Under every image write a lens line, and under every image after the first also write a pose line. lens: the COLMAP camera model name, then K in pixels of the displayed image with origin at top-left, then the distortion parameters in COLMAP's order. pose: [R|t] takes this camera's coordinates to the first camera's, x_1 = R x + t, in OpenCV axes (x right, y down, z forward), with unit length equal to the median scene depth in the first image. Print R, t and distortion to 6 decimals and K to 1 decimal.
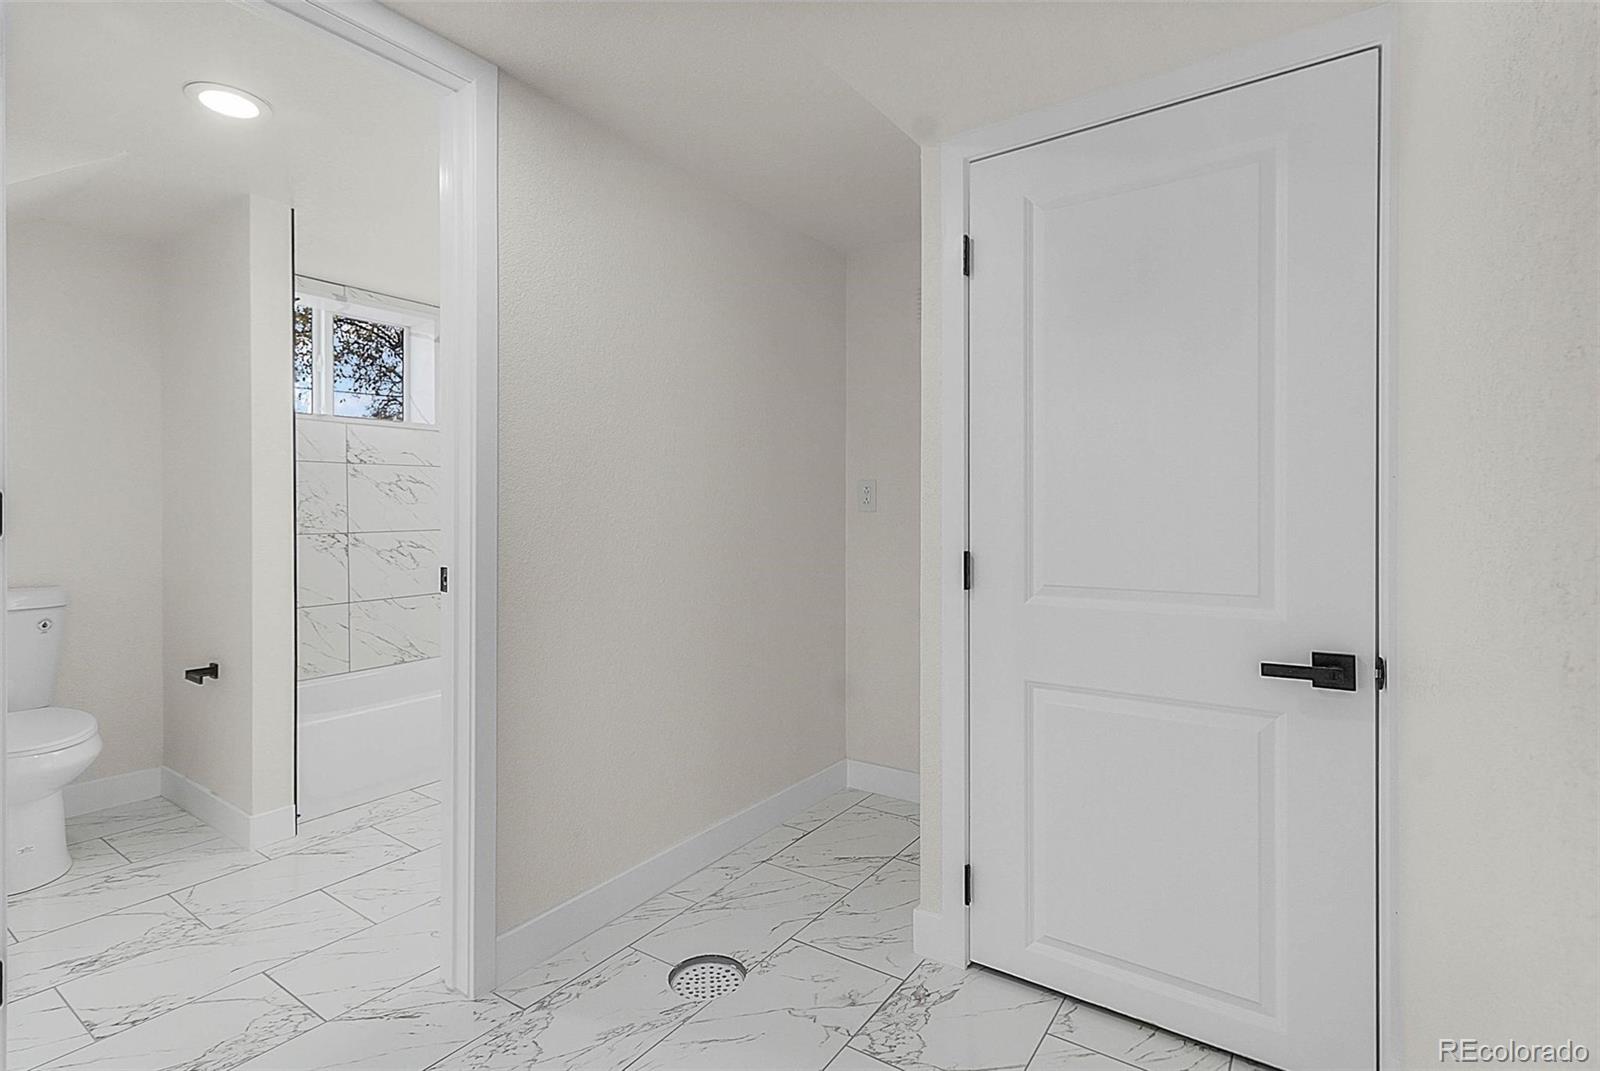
lens RADIAL K [[758.1, 0, 795.2], [0, 758.1, 513.4], [0, 0, 1]] dist [0.002726, -0.000100]
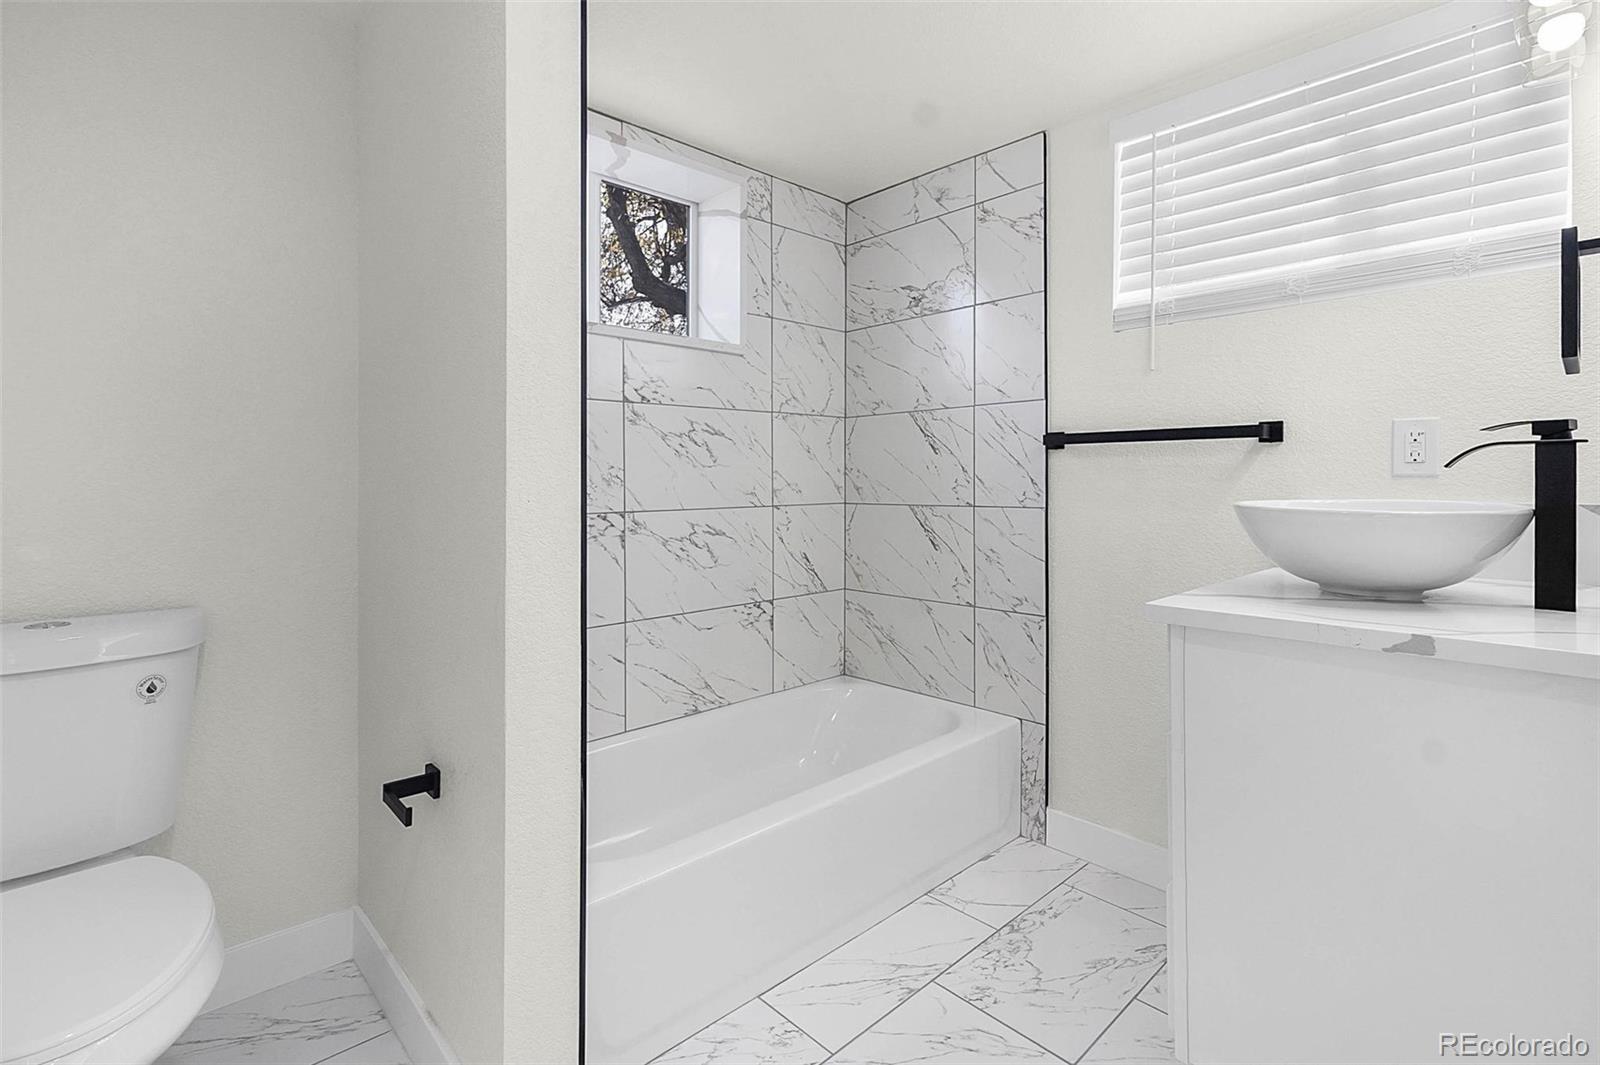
lens RADIAL K [[758.1, 0, 822.4], [0, 758.1, 479.5], [0, 0, 1]] dist [0.002726, -0.000100]
pose [[0.982227, 0.001576, -0.187693, -0.303384], [-0.002588, 0.999983, -0.005147, 0.001305], [0.187681, 0.005541, 0.982214, 0.402762]]
